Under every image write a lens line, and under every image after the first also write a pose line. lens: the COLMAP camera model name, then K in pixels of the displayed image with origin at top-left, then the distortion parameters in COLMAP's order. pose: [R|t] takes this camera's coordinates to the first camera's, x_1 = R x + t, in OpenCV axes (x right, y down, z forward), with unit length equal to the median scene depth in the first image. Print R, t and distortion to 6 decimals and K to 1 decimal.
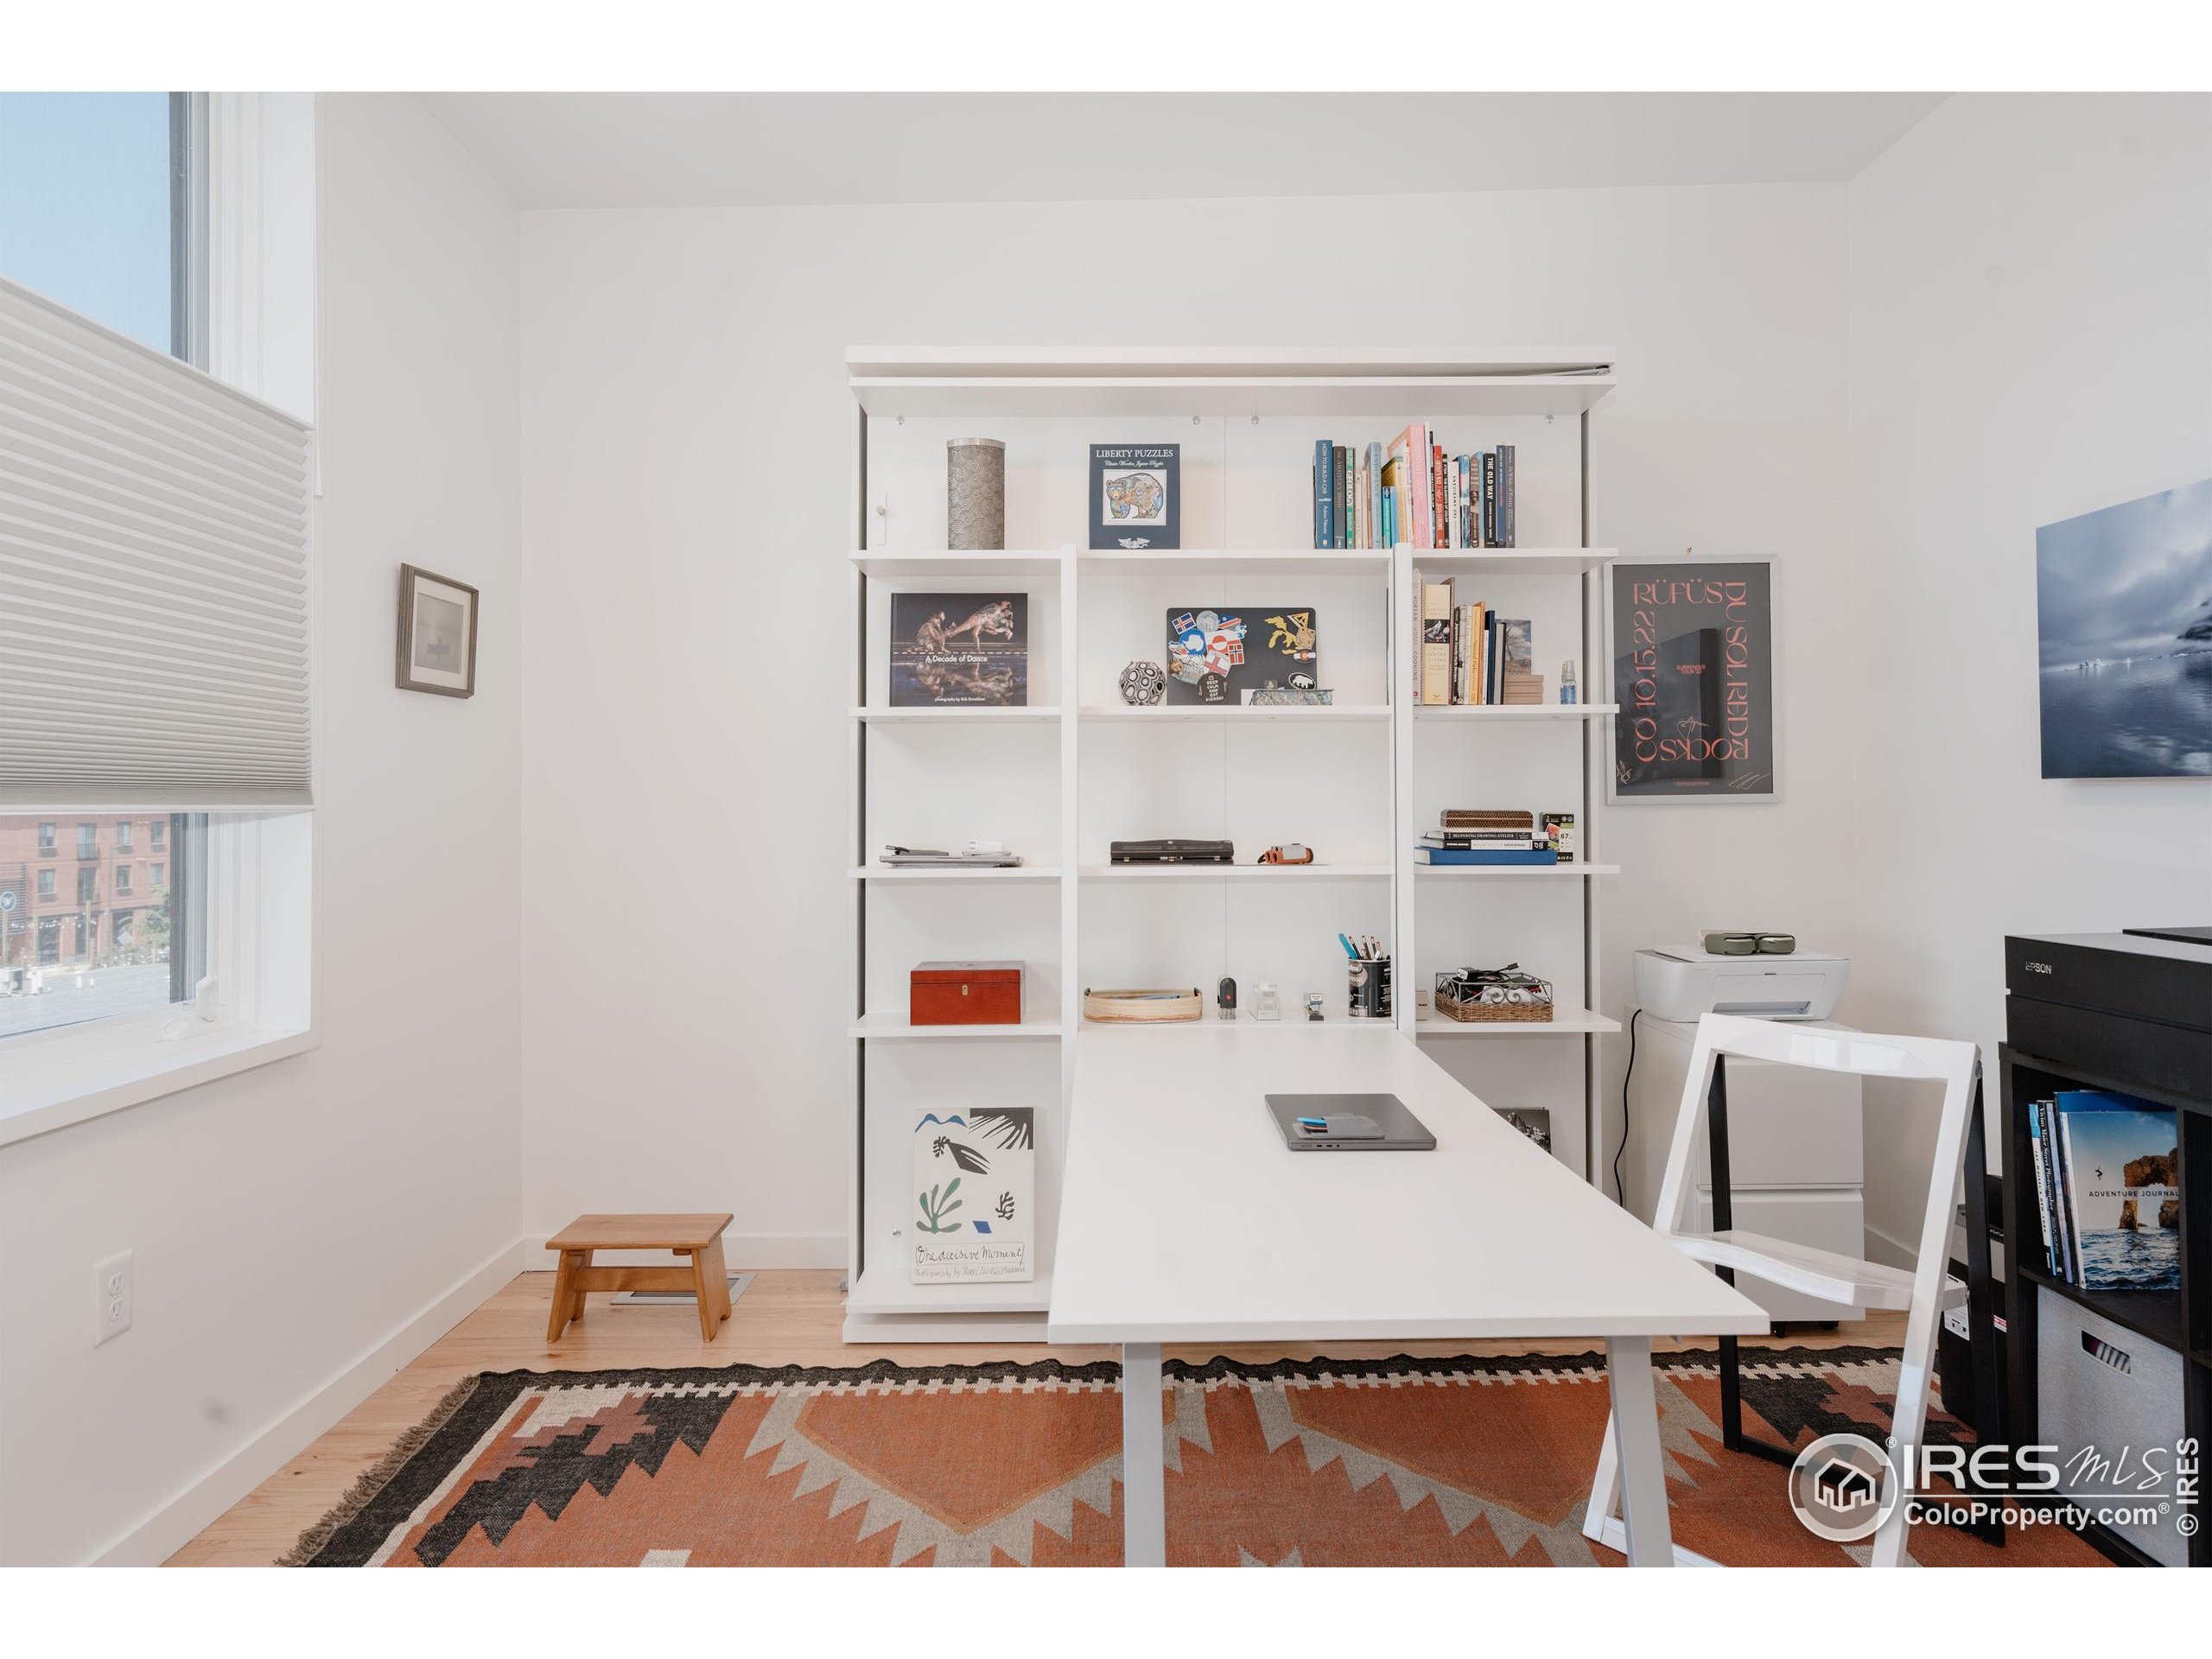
lens RADIAL K [[1372.7, 0, 1106.0], [0, 1372.7, 829.5], [0, 0, 1]] dist [0.005793, 0.003328]
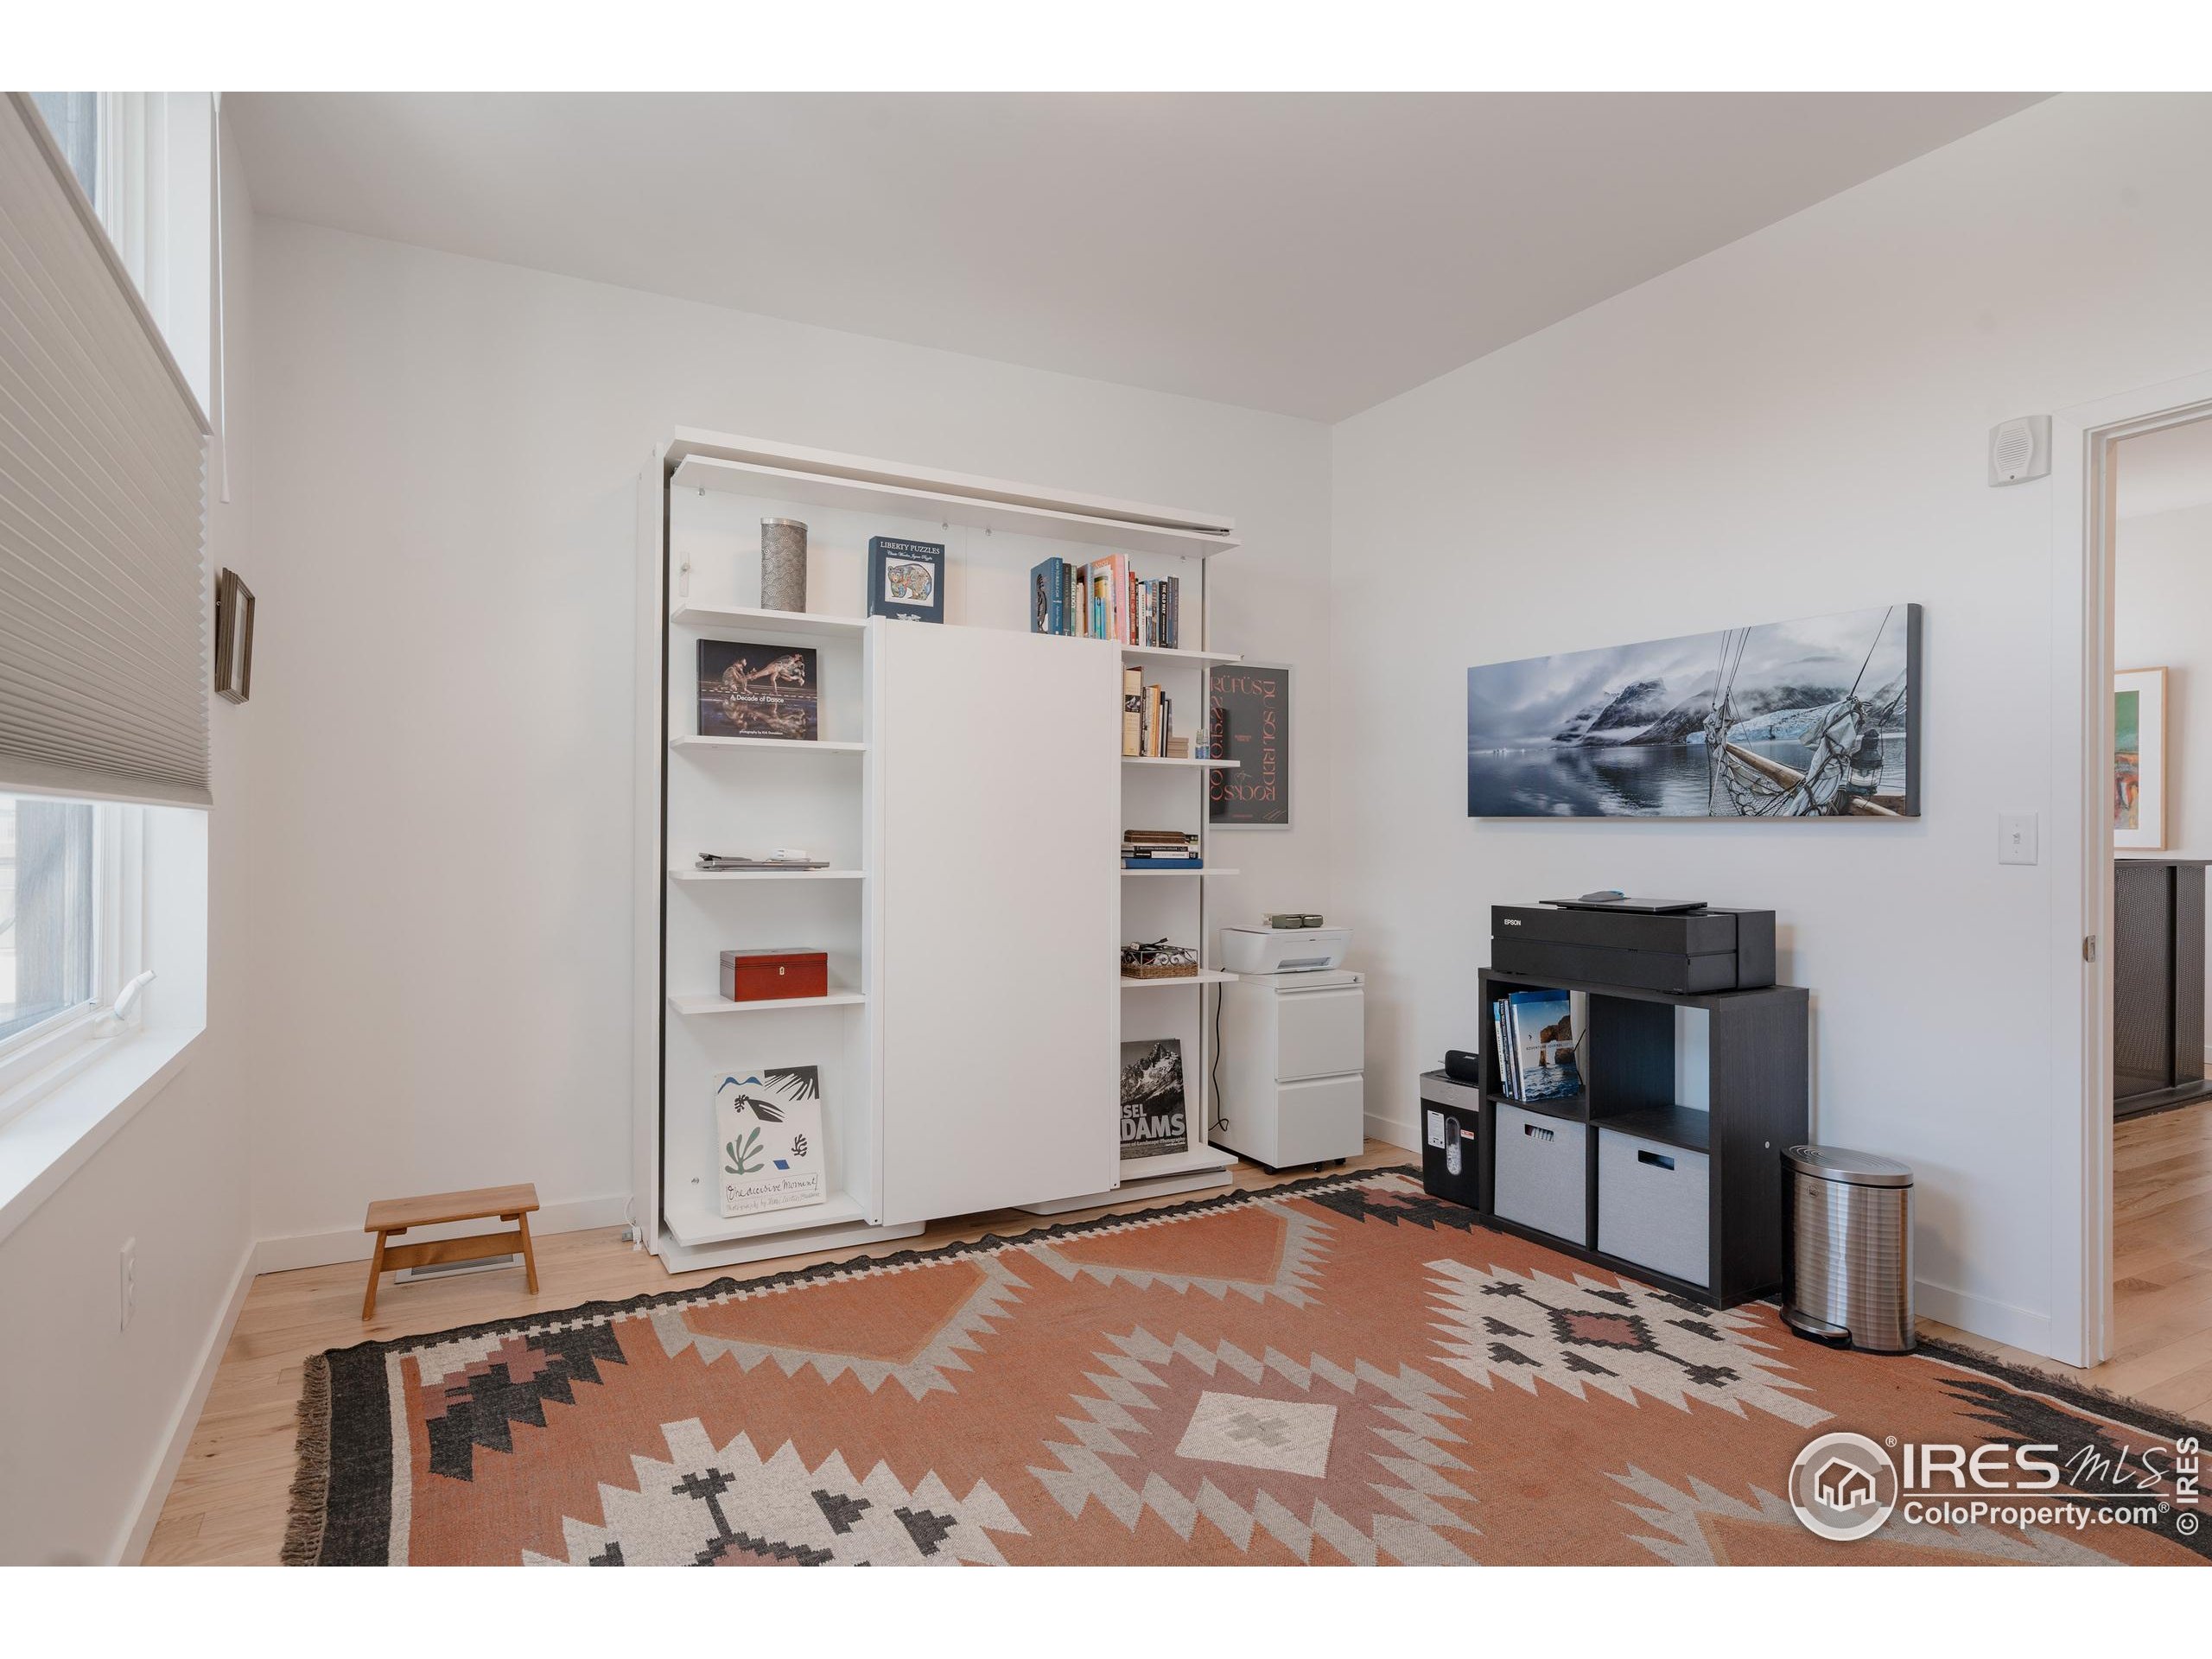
lens RADIAL K [[1215.9, 0, 1100.8], [0, 1215.9, 878.6], [0, 0, 1]] dist [-0.001877, 0.001234]
pose [[0.883097, -0.002389, 0.469185, -0.366049], [-0.006511, 0.999828, 0.017346, 0.014005], [-0.469146, -0.018373, 0.882930, -0.092532]]
